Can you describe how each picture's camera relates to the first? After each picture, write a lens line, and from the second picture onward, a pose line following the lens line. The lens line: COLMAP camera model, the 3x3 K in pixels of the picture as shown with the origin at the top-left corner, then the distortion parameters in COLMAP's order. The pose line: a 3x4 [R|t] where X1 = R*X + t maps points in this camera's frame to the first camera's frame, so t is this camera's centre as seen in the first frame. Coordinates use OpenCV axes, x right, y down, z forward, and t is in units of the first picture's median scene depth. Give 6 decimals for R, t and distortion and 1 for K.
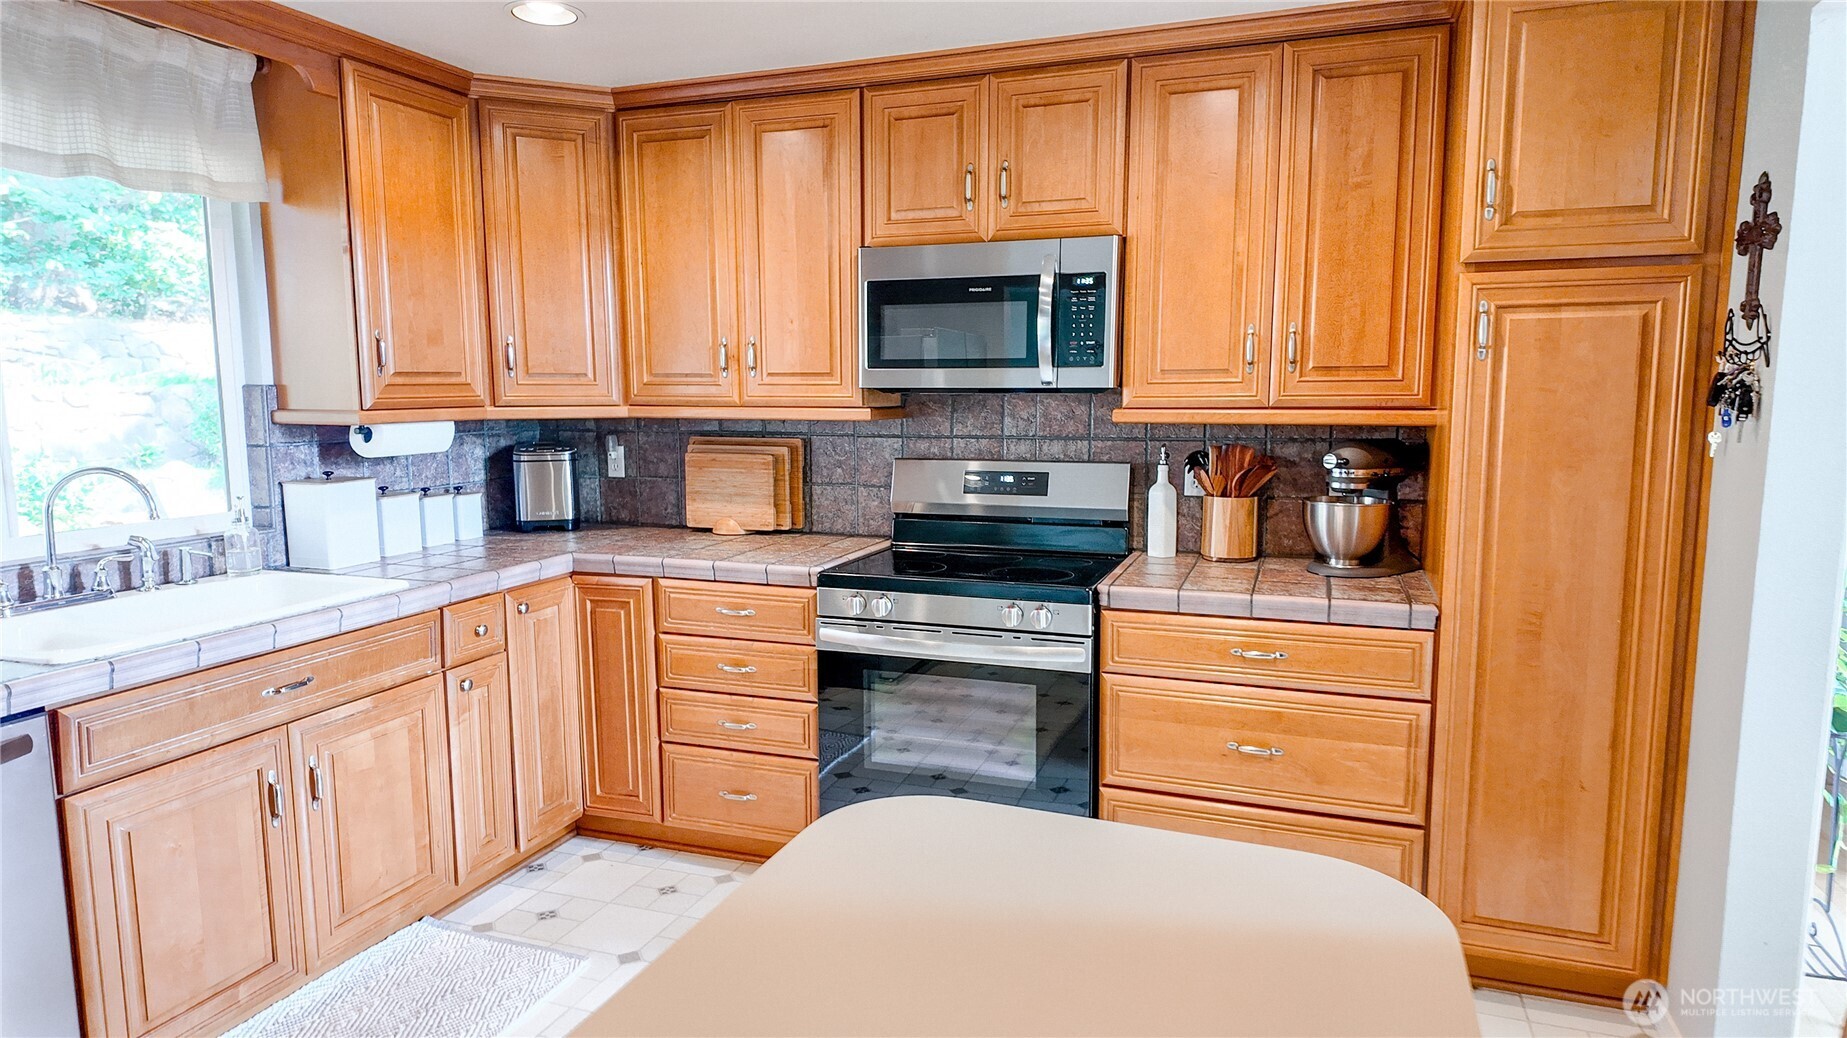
lens RADIAL K [[1070.6, 0, 923.5], [0, 1070.6, 519.0], [0, 0, 1]] dist [0.038841, -0.035877]
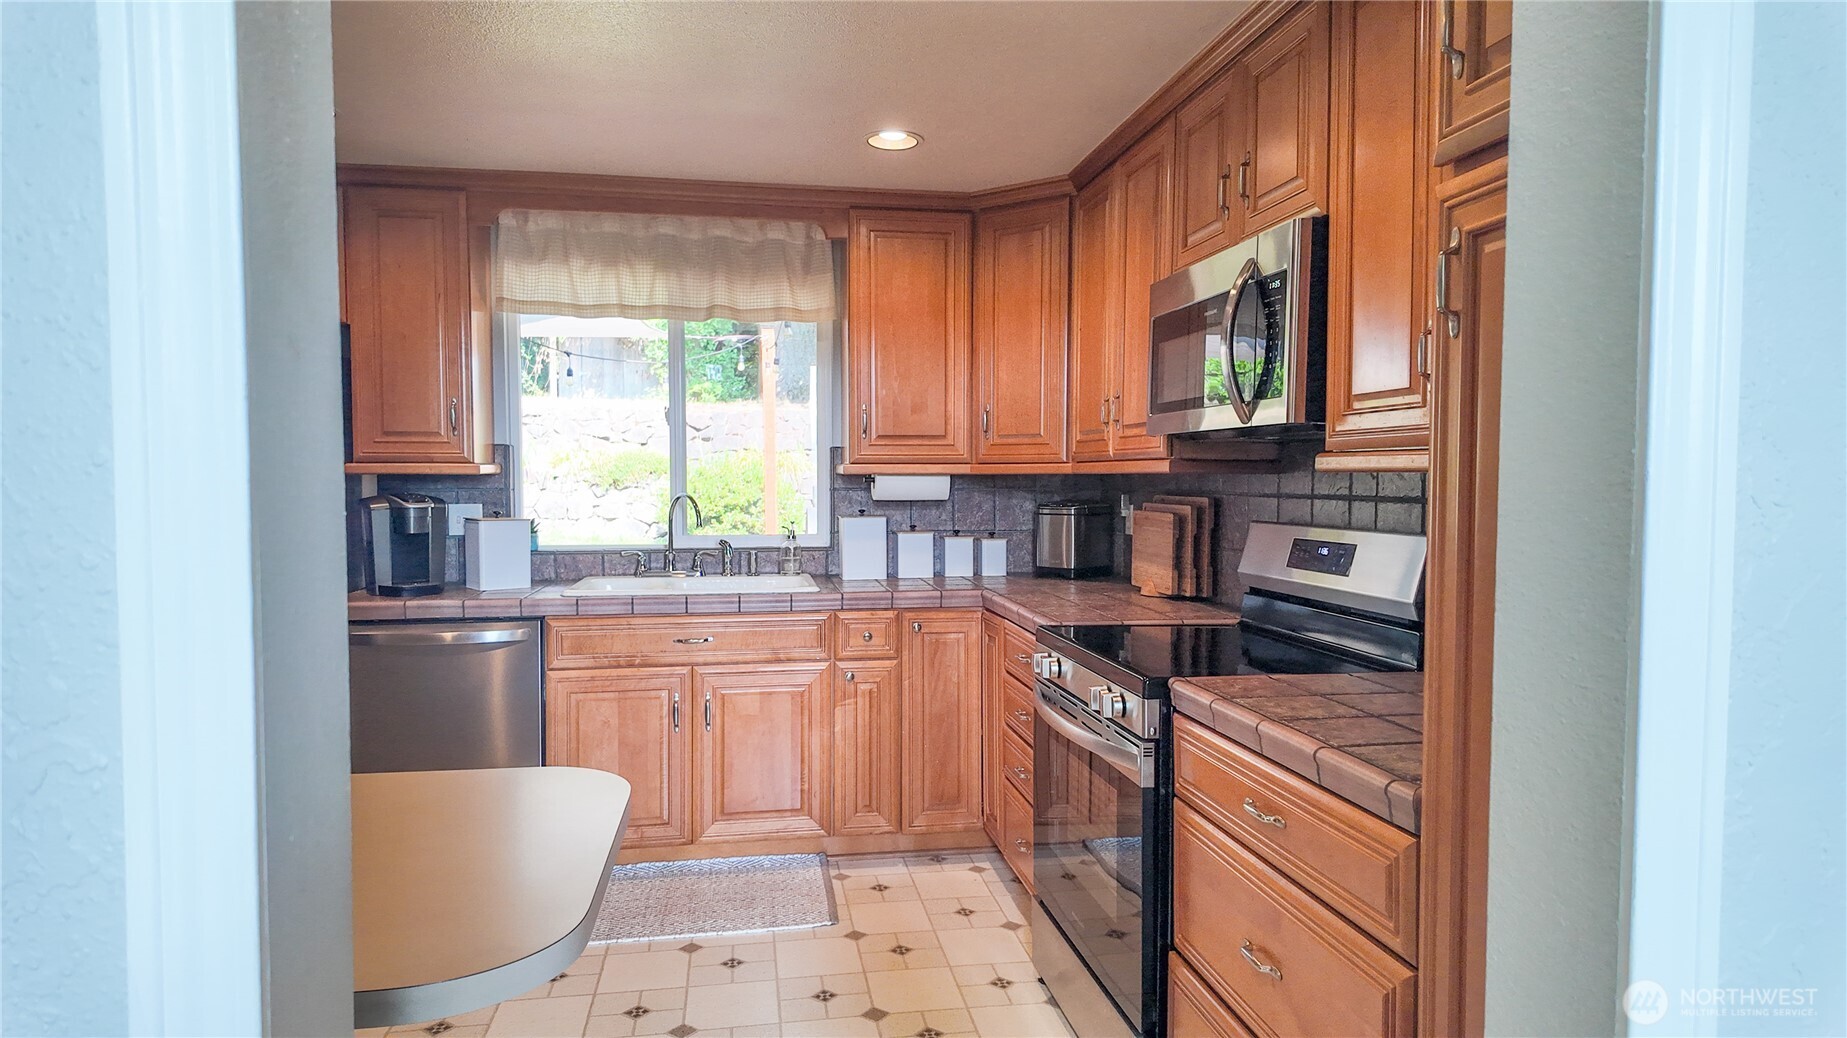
lens RADIAL K [[1070.6, 0, 923.5], [0, 1070.6, 519.0], [0, 0, 1]] dist [0.038841, -0.035877]
pose [[0.498096, 0.038012, -0.866288, 0.612458], [-0.111364, 0.993570, -0.020435, -0.012715], [0.859941, 0.106651, 0.499127, 0.371645]]
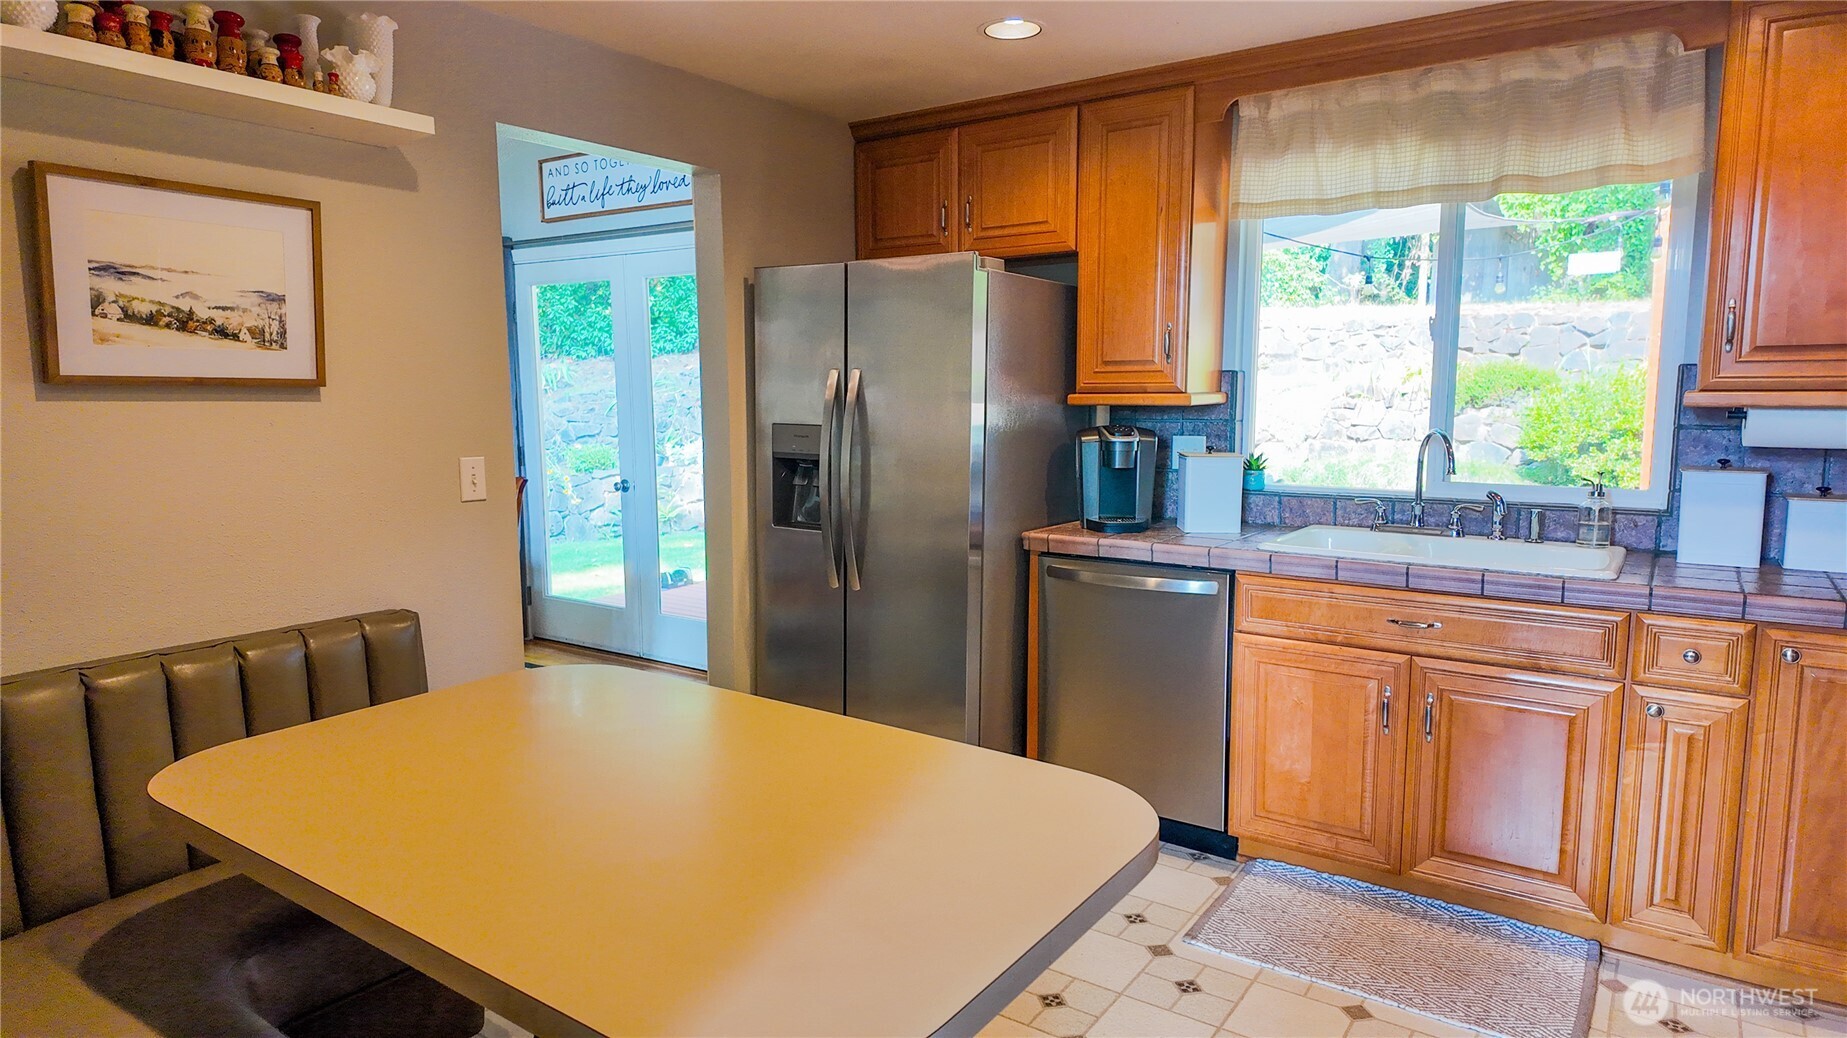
lens RADIAL K [[1070.6, 0, 923.5], [0, 1070.6, 519.0], [0, 0, 1]] dist [0.038841, -0.035877]
pose [[-0.258118, 0.120278, -0.958597, 0.462799], [-0.119099, 0.980690, 0.155119, -0.052555], [0.958744, 0.154207, -0.238809, 0.545607]]
